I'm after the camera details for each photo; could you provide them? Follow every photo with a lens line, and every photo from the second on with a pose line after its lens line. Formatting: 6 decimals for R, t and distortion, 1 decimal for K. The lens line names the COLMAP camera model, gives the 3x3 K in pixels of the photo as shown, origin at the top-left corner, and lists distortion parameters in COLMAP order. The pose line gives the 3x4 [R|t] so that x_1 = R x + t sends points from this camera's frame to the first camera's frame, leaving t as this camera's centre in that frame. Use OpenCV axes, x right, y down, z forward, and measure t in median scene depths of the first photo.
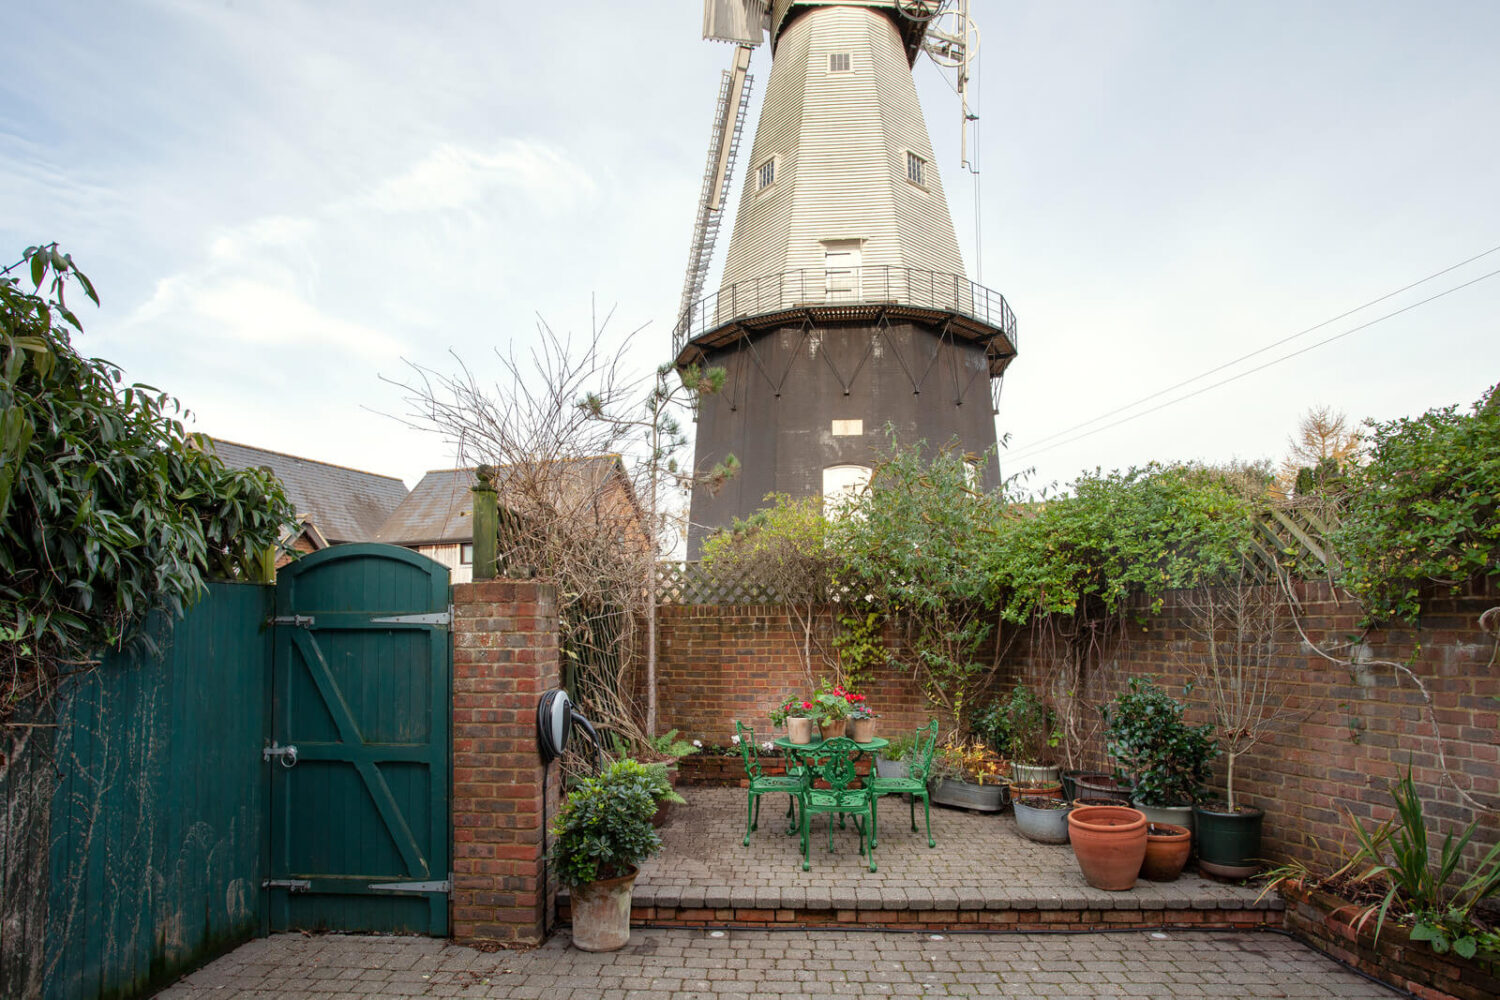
lens RADIAL K [[1511.3, 0, 750.0], [0, 1511.3, 500.0], [0, 0, 1]] dist [-0.174479, -0.001962]
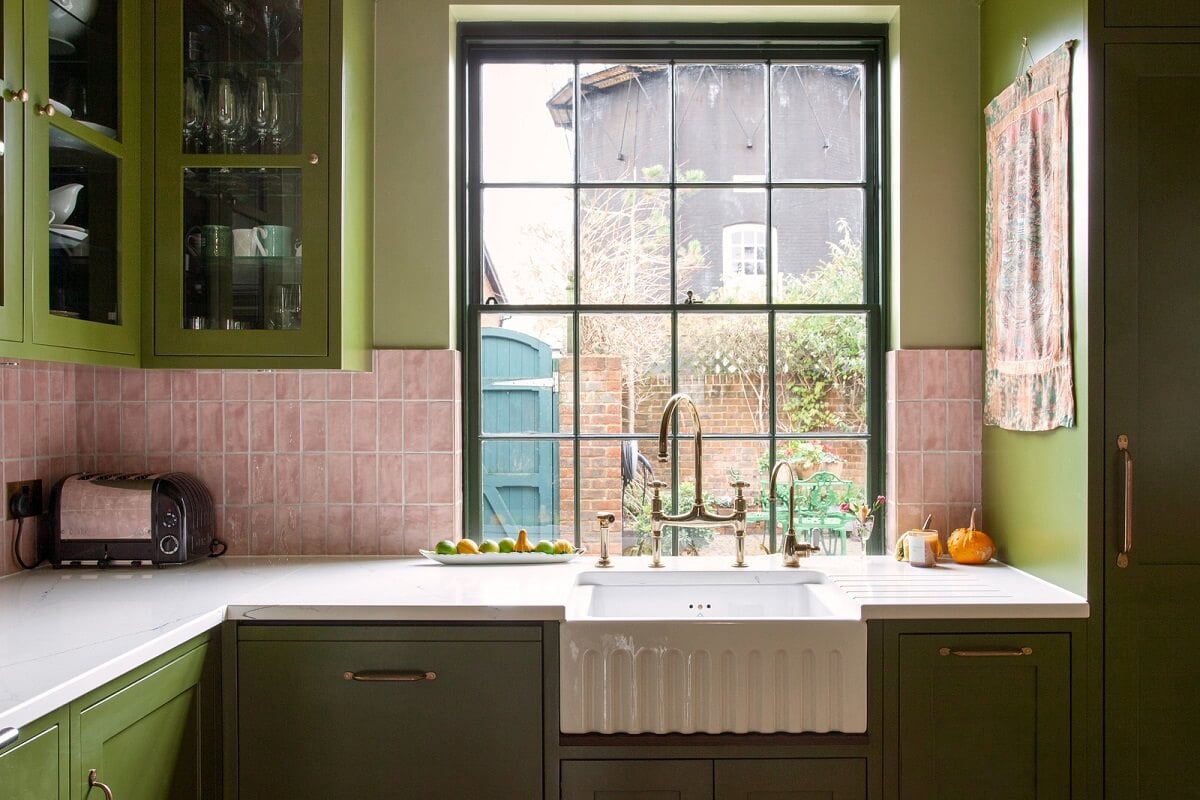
lens RADIAL K [[2386.9, 0, 600.0], [0, 2386.9, 400.0], [0, 0, 1]] dist [-0.080382, -0.109686]
pose [[0.998586, 0.002555, 0.053090, -0.179276], [-0.006654, 0.996996, 0.077172, -0.048976], [-0.052734, -0.077416, 0.995603, -0.780476]]
